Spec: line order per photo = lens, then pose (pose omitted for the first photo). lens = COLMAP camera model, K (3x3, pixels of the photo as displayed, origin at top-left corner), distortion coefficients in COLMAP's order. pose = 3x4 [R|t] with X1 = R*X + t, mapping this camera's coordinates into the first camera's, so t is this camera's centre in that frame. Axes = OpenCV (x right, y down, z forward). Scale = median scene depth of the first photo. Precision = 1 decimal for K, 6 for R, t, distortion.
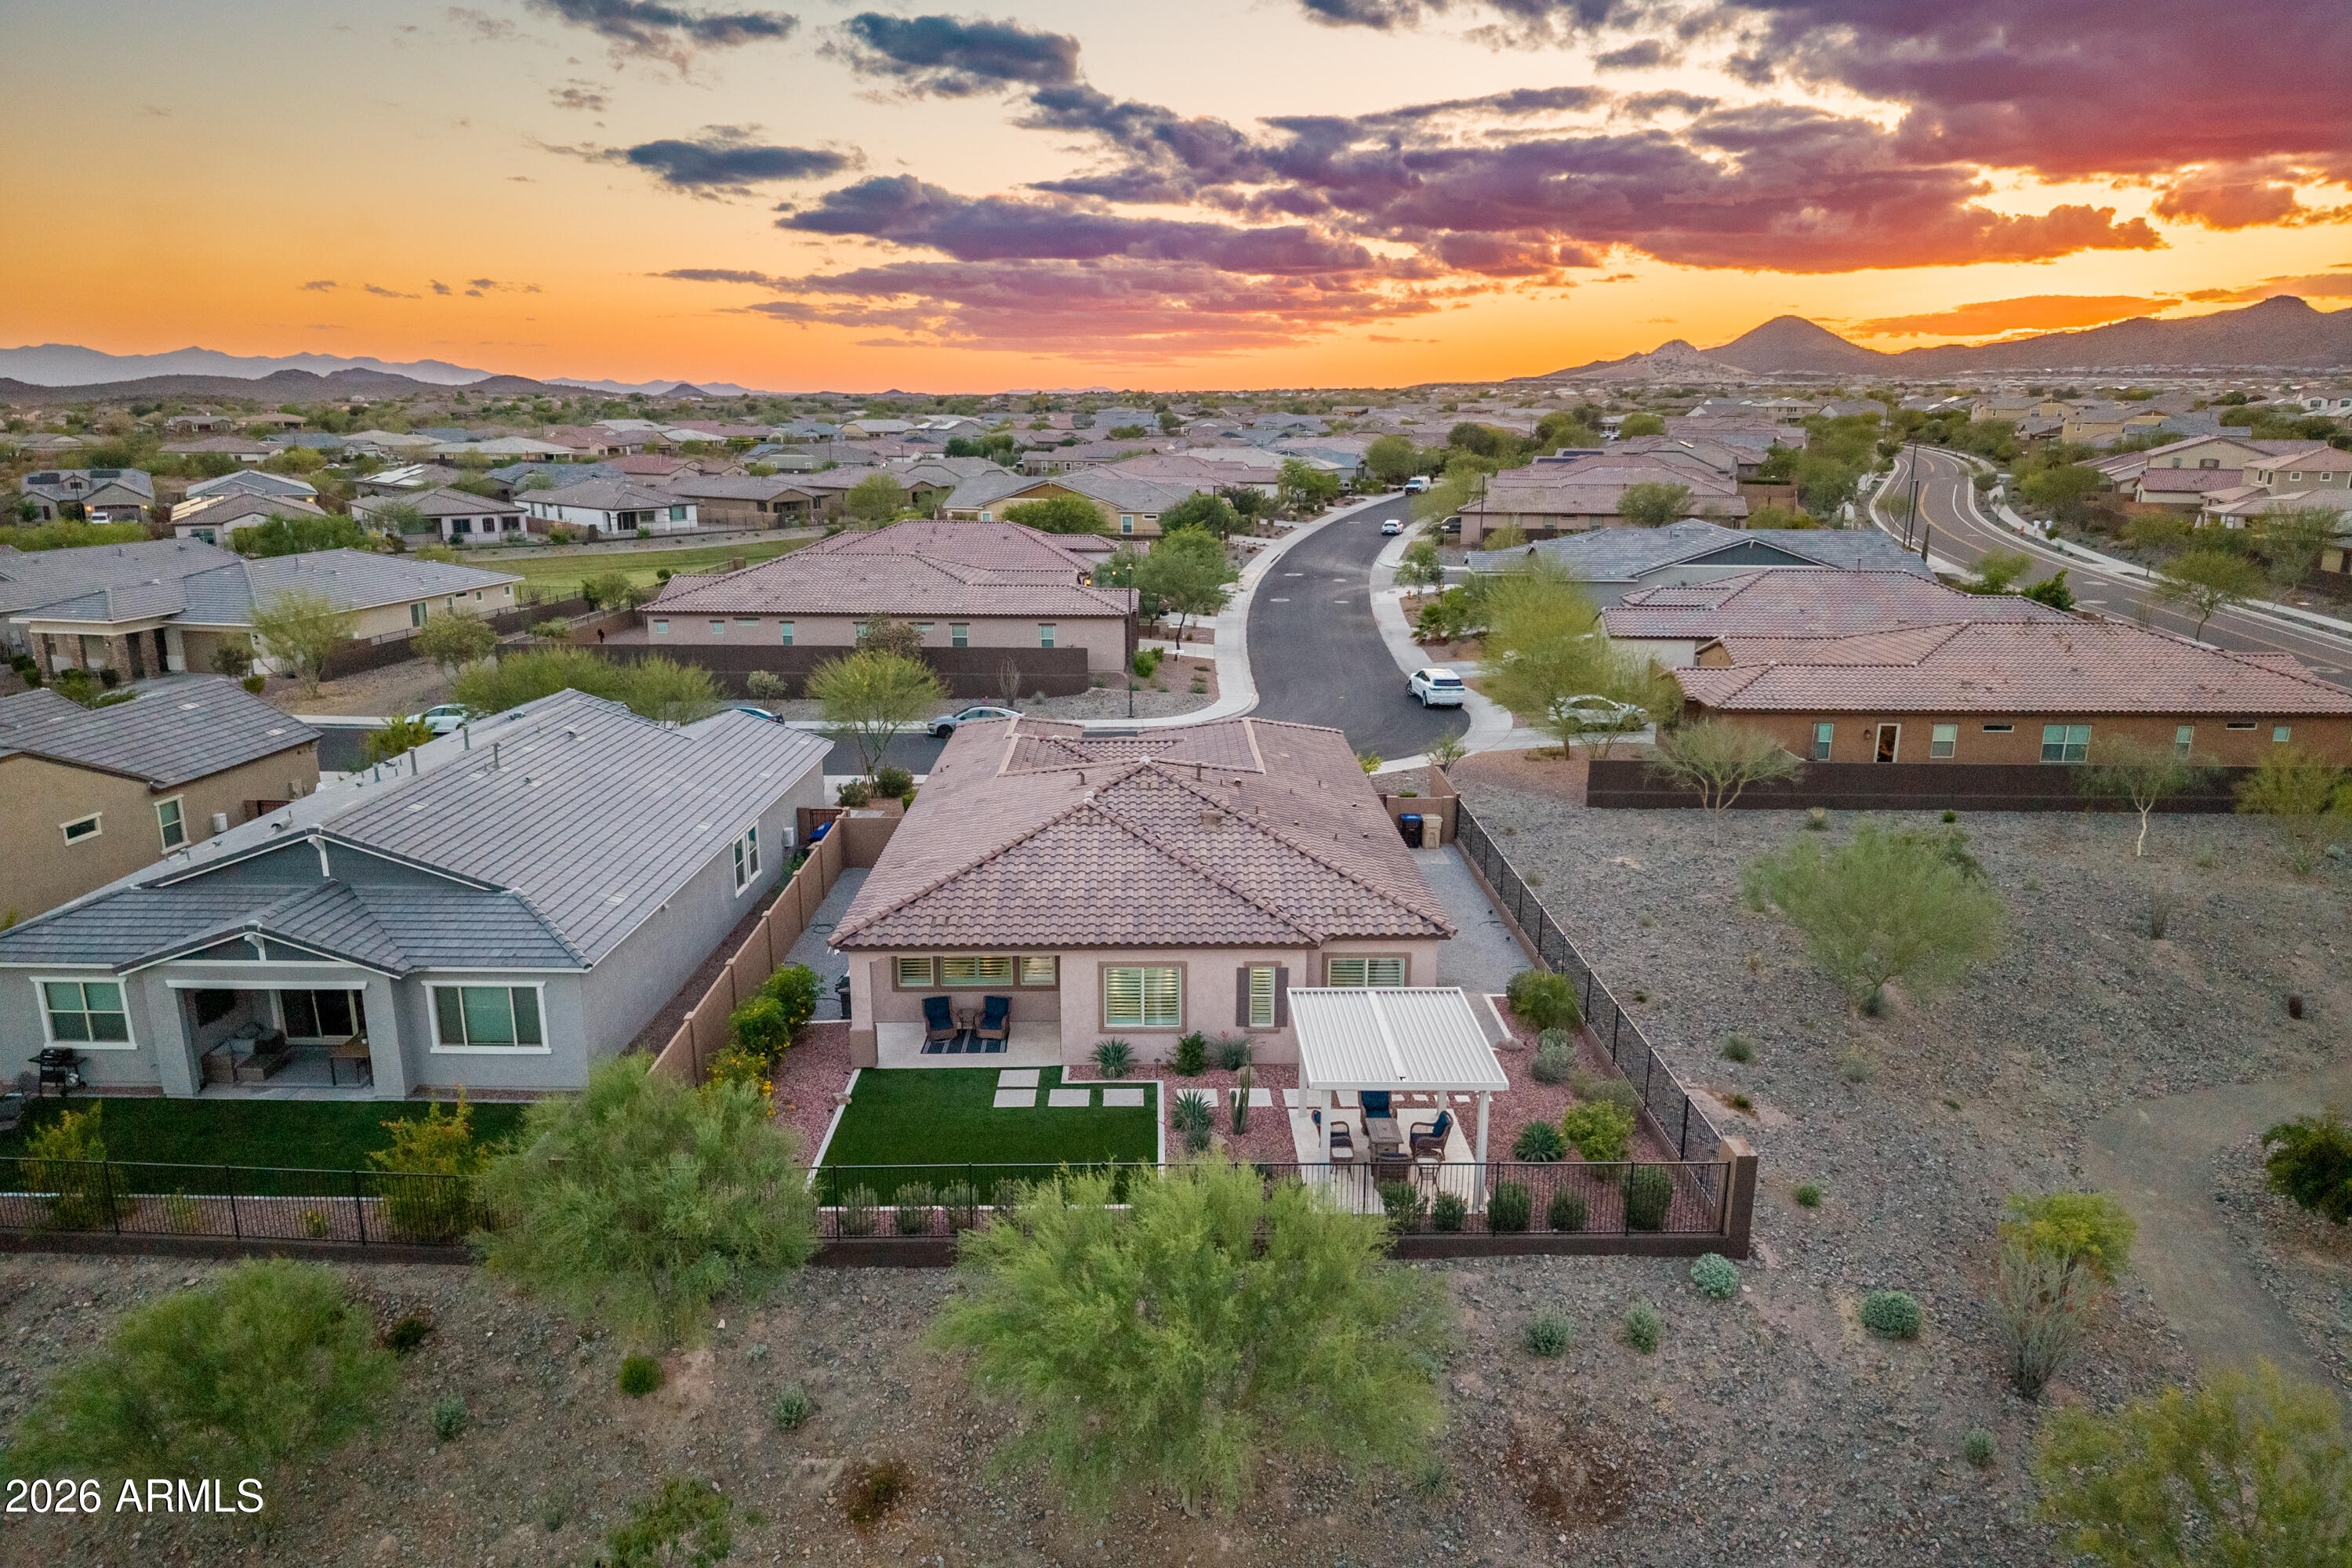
lens RADIAL K [[1584.3, 0, 1176.0], [0, 1584.3, 784.0], [0, 0, 1]] dist [0.031494, -0.036060]
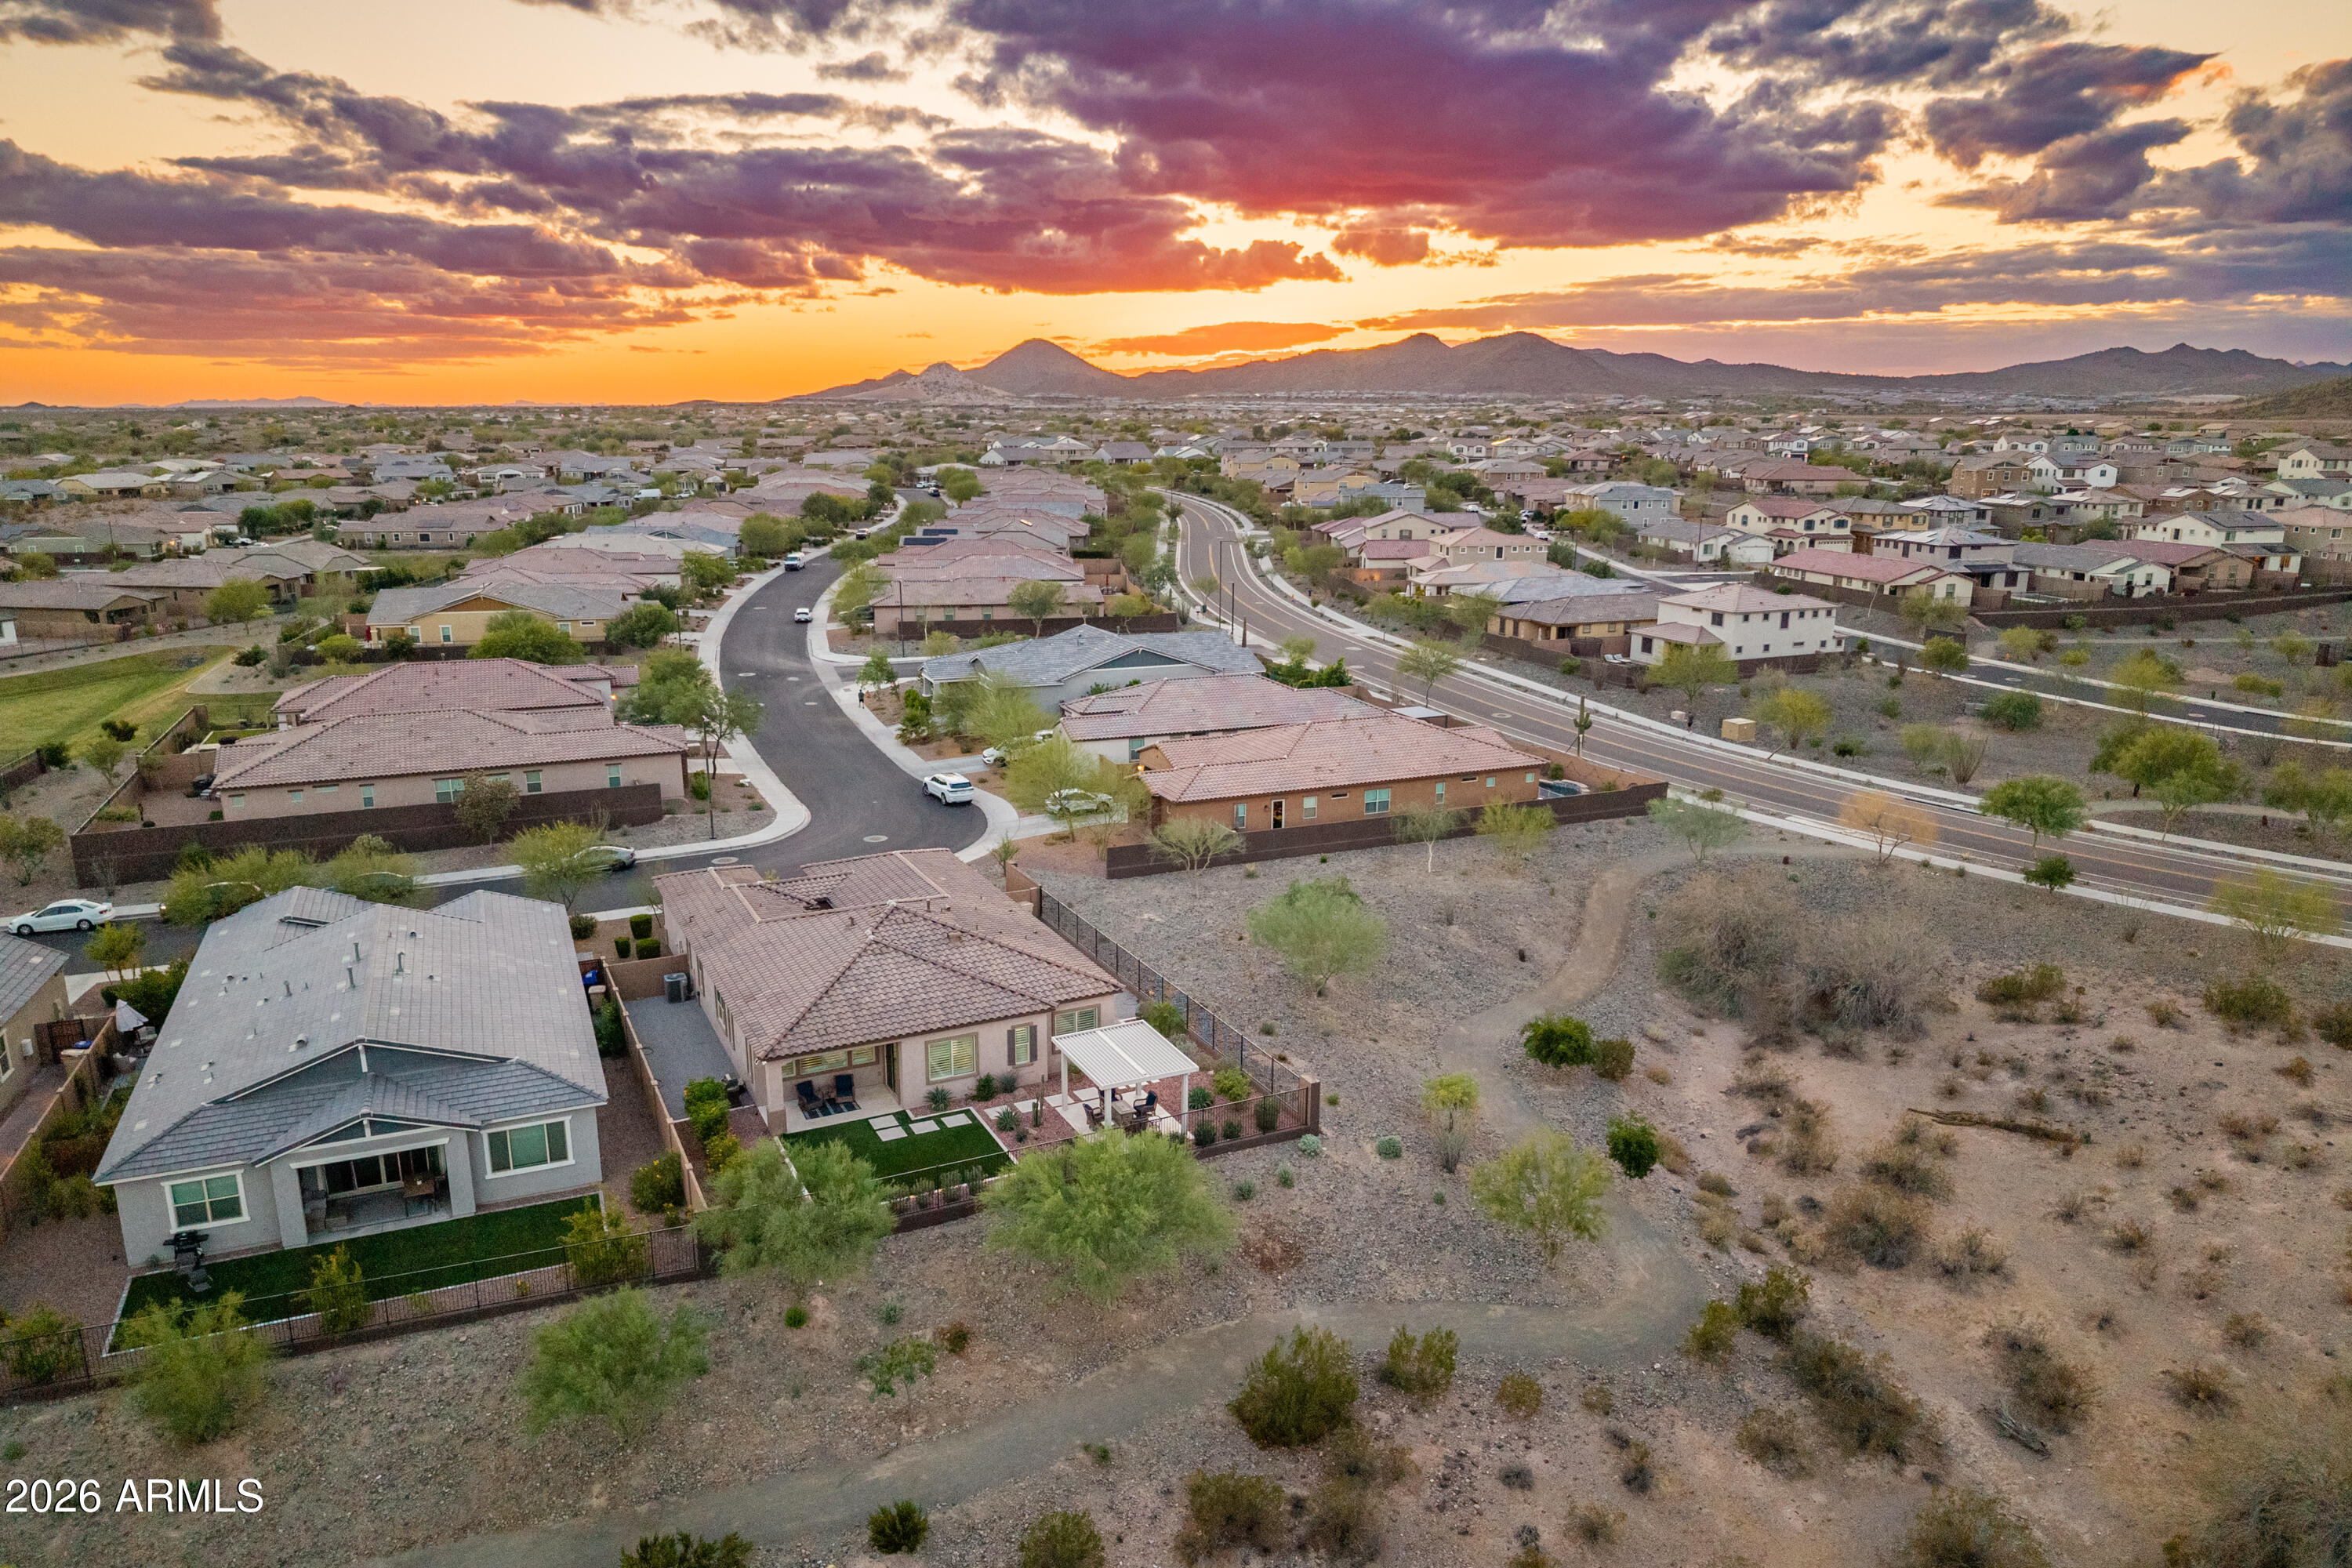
lens RADIAL K [[1629.0, 0, 1176.0], [0, 1629.0, 784.0], [0, 0, 1]] dist [0.032108, -0.050908]
pose [[0.901941, -0.098697, 0.420429, -0.215545], [0.100251, 0.994791, 0.018464, -0.067098], [-0.420061, 0.025495, 0.907137, -0.271454]]
